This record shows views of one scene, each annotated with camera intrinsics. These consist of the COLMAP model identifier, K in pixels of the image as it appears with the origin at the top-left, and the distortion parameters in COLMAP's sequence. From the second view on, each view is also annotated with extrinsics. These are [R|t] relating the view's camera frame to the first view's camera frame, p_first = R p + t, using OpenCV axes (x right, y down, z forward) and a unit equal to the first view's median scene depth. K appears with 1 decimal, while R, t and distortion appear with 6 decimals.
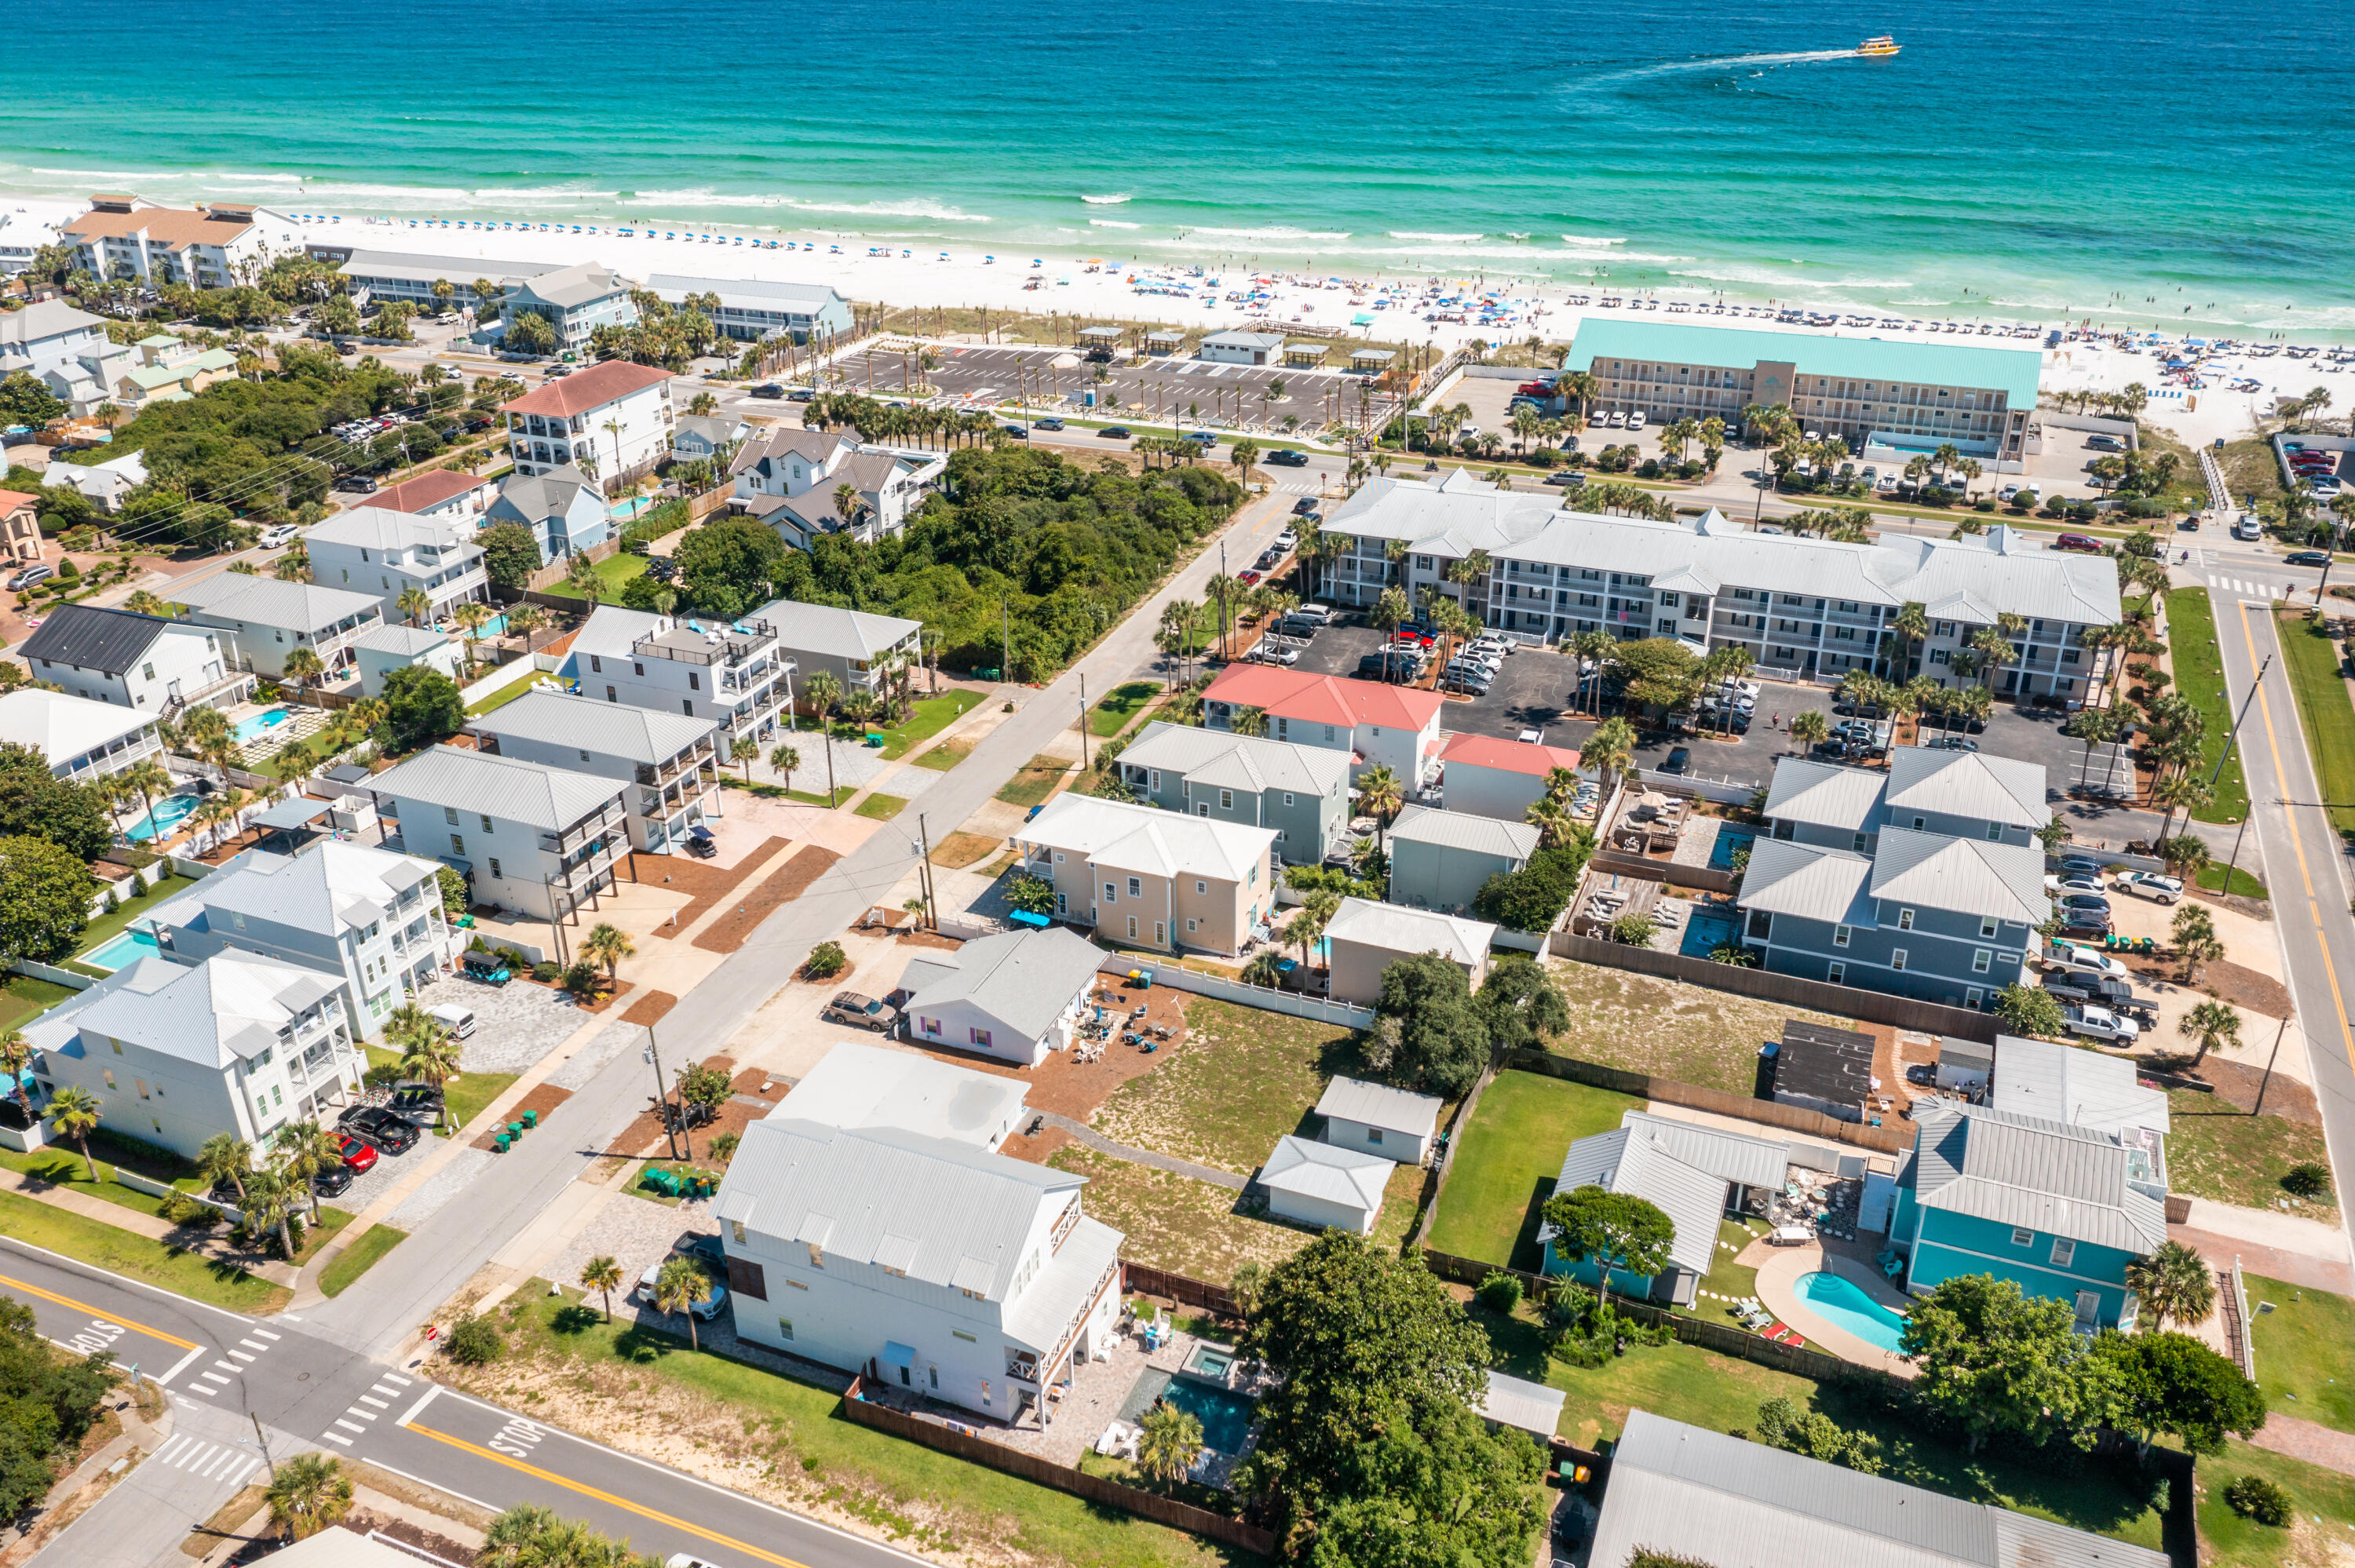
lens RADIAL K [[1859.6, 0, 1178.3], [0, 1859.6, 776.1], [0, 0, 1]] dist [-0.006059, 0.003393]
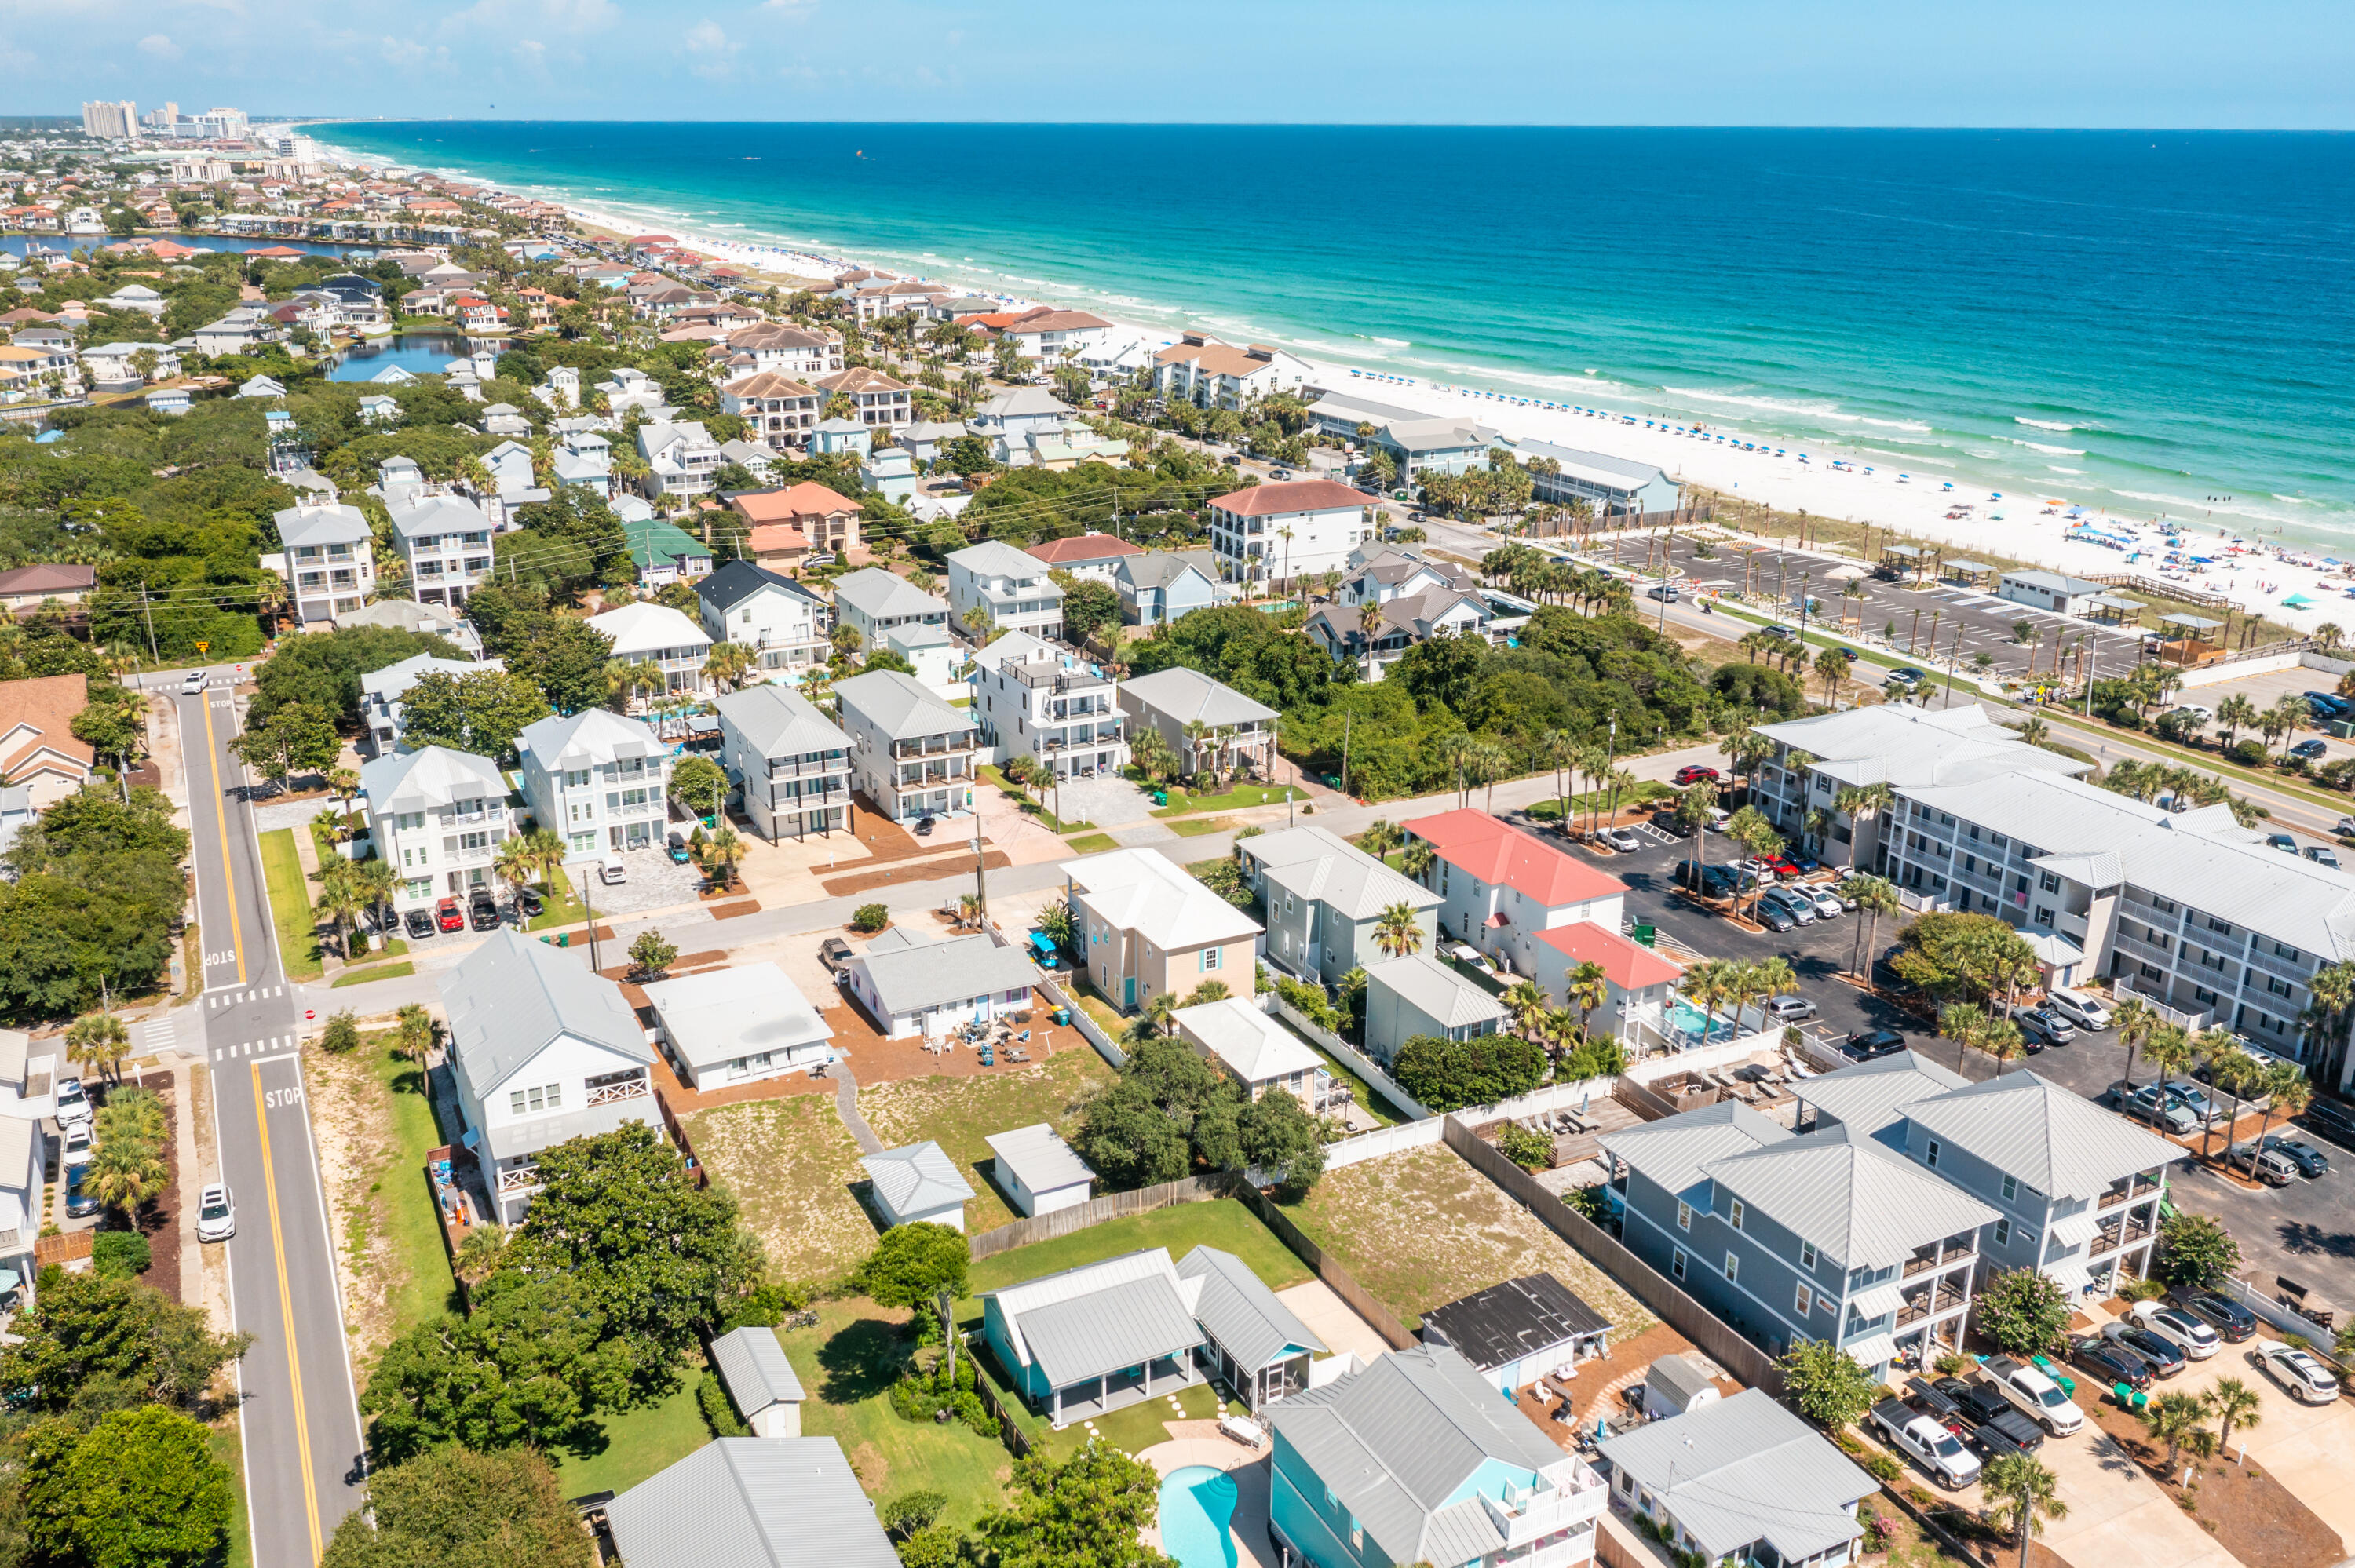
lens RADIAL K [[1939.6, 0, 1178.6], [0, 1939.6, 781.4], [0, 0, 1]] dist [-0.007303, 0.007063]
pose [[0.762722, 0.225820, -0.606020, 0.513440], [-0.303835, 0.952327, -0.027536, -0.001588], [0.570911, 0.205132, 0.794972, 0.142799]]
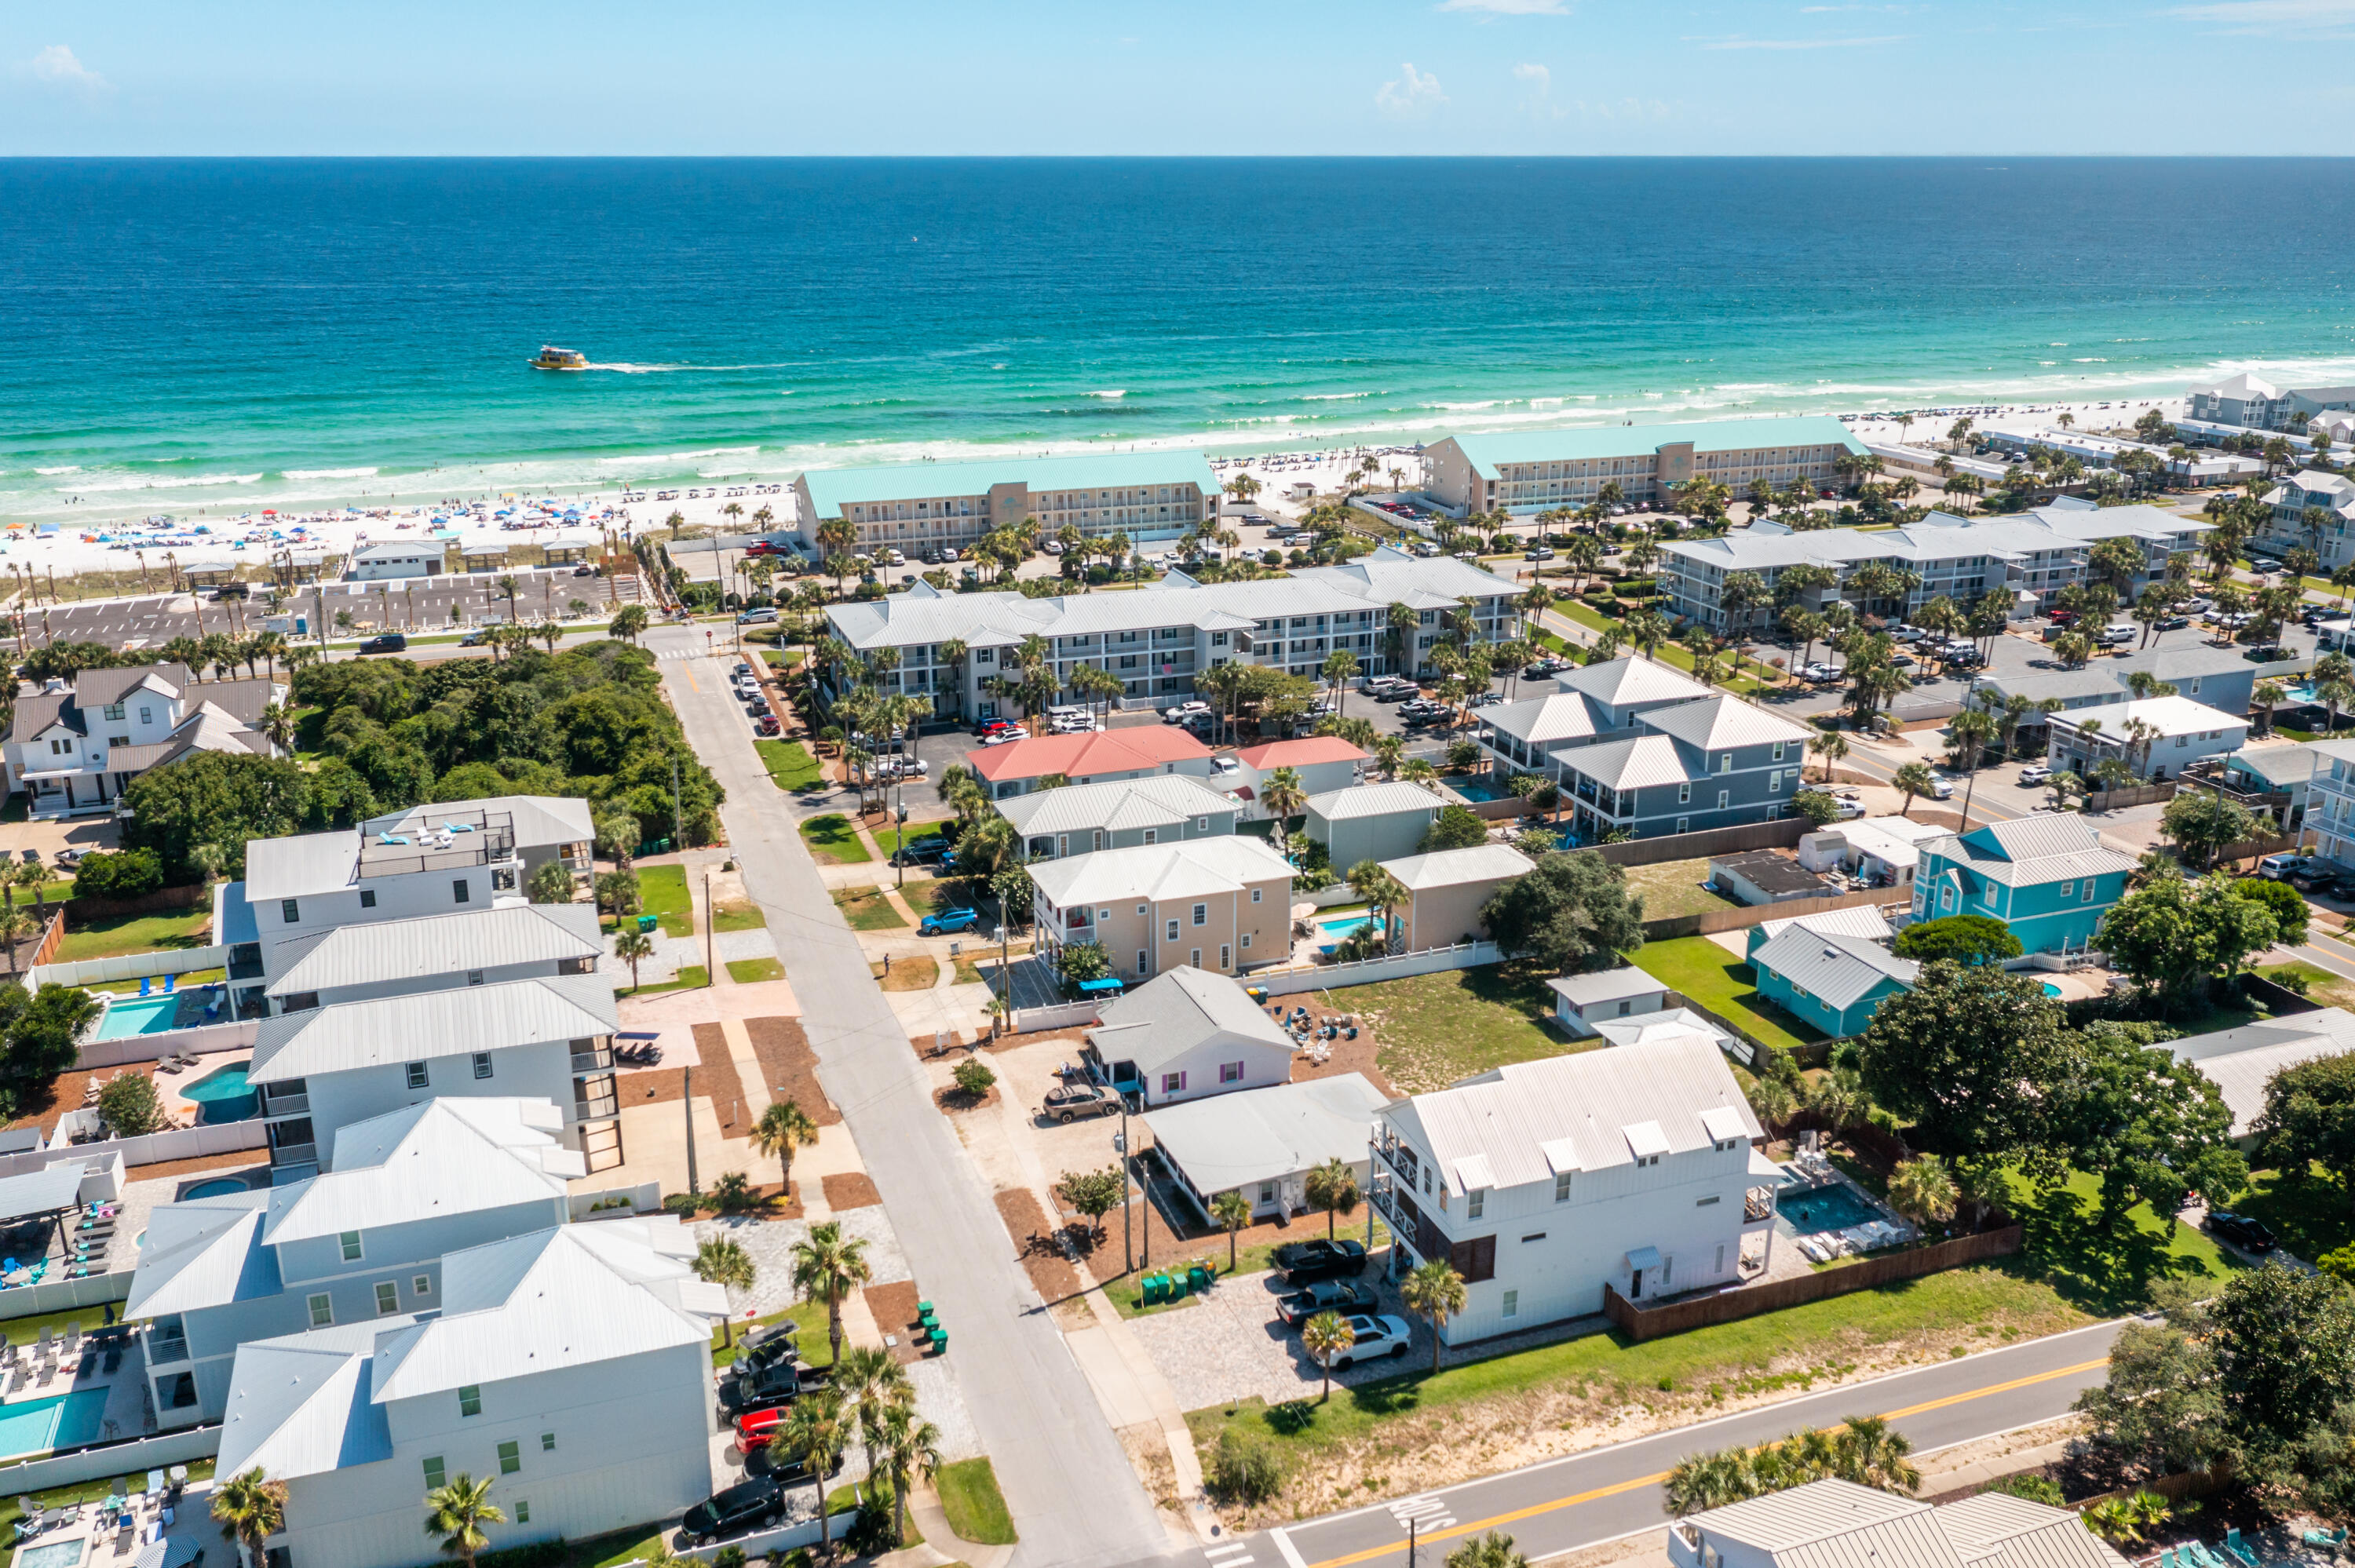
lens RADIAL K [[1926.1, 0, 1179.8], [0, 1926.1, 781.4], [0, 0, 1]] dist [-0.007304, 0.006925]
pose [[0.734391, -0.198403, 0.649081, -0.544437], [0.295558, 0.954371, -0.042684, 0.027637], [-0.610995, 0.223188, 0.759521, 0.197089]]
